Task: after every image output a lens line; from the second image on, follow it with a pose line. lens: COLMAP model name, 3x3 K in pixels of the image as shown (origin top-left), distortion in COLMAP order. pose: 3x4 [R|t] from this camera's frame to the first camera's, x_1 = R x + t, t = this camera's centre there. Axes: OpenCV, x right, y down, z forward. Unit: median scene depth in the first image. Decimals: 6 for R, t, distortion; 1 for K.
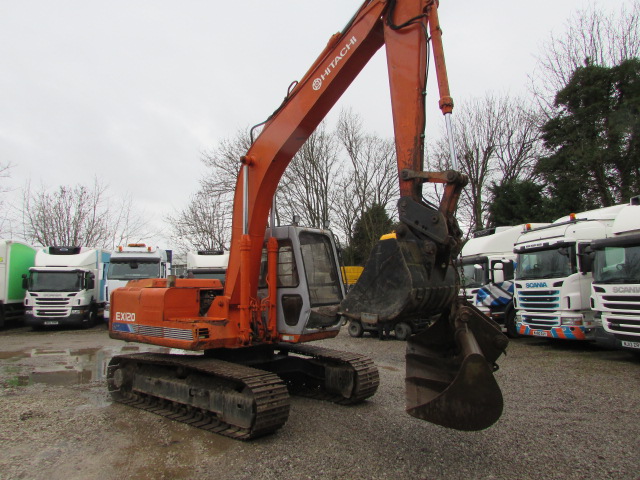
lens RADIAL K [[447.3, 0, 323.5], [0, 447.3, 238.4], [0, 0, 1]] dist [-0.038000, -0.002982]
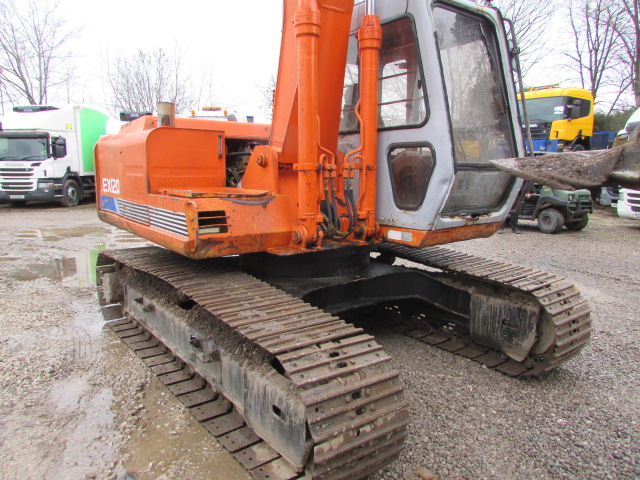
lens RADIAL K [[447.3, 0, 323.5], [0, 447.3, 238.4], [0, 0, 1]] dist [-0.038000, -0.002982]
pose [[0.976203, 0.048141, -0.211447, -0.056846], [0.009141, 0.965047, 0.261918, 0.099155], [0.216666, -0.257618, 0.941642, 0.527282]]
